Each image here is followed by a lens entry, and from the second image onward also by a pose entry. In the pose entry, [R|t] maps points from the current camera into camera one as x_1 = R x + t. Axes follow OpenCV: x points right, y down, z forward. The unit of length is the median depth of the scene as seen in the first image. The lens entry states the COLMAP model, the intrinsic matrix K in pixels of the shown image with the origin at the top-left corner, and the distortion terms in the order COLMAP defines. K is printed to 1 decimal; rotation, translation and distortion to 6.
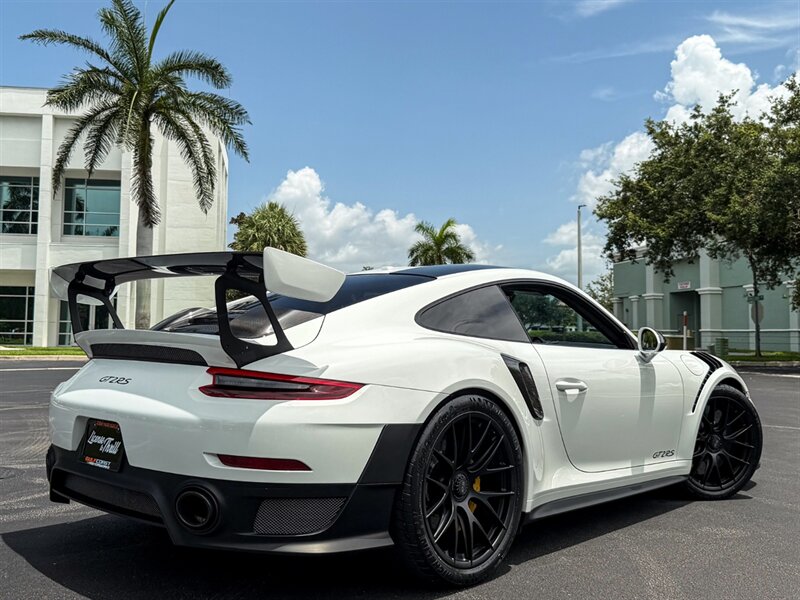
lens RADIAL K [[828.1, 0, 385.3], [0, 828.1, 260.8], [0, 0, 1]] dist [0.189184, -0.413098]
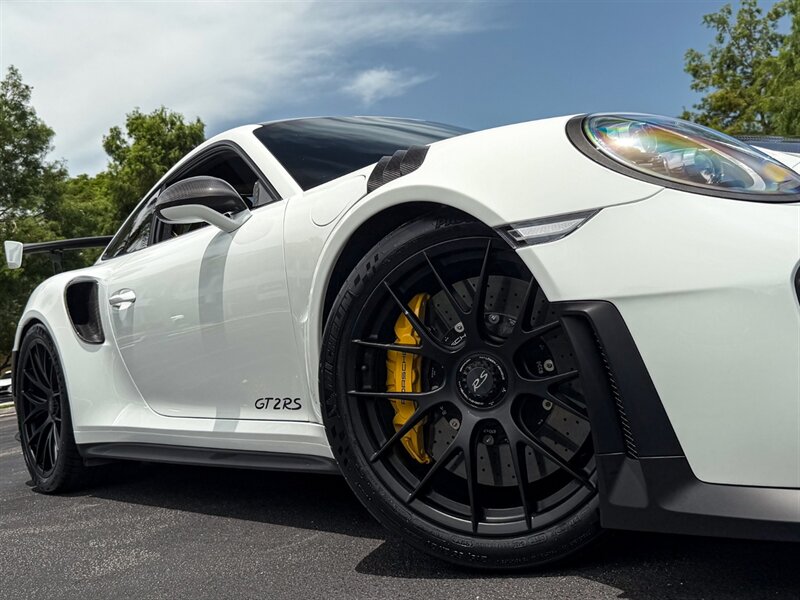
lens RADIAL K [[828.1, 0, 385.3], [0, 828.1, 260.8], [0, 0, 1]] dist [0.189184, -0.413098]
pose [[-0.134578, -0.086412, -0.987128, 0.748787], [0.214221, 0.970095, -0.114126, 0.201629], [0.967470, -0.226822, -0.112042, 1.052320]]
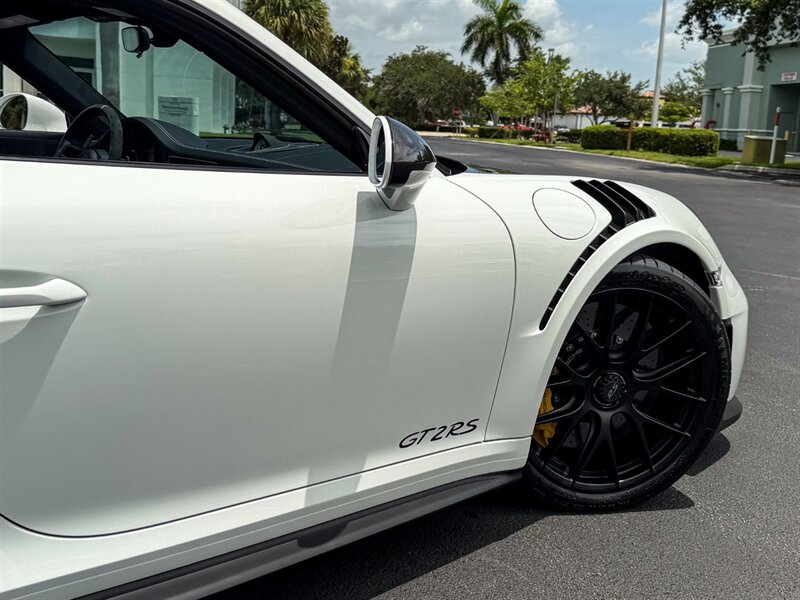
lens RADIAL K [[918.5, 0, 384.6], [0, 918.5, 232.3], [0, 0, 1]] dist [0.232308, -0.616390]
pose [[0.996938, 0.046013, -0.063226, 0.303418], [-0.032184, 0.978334, 0.204518, 0.042021], [0.071267, -0.201857, 0.976819, 0.542234]]
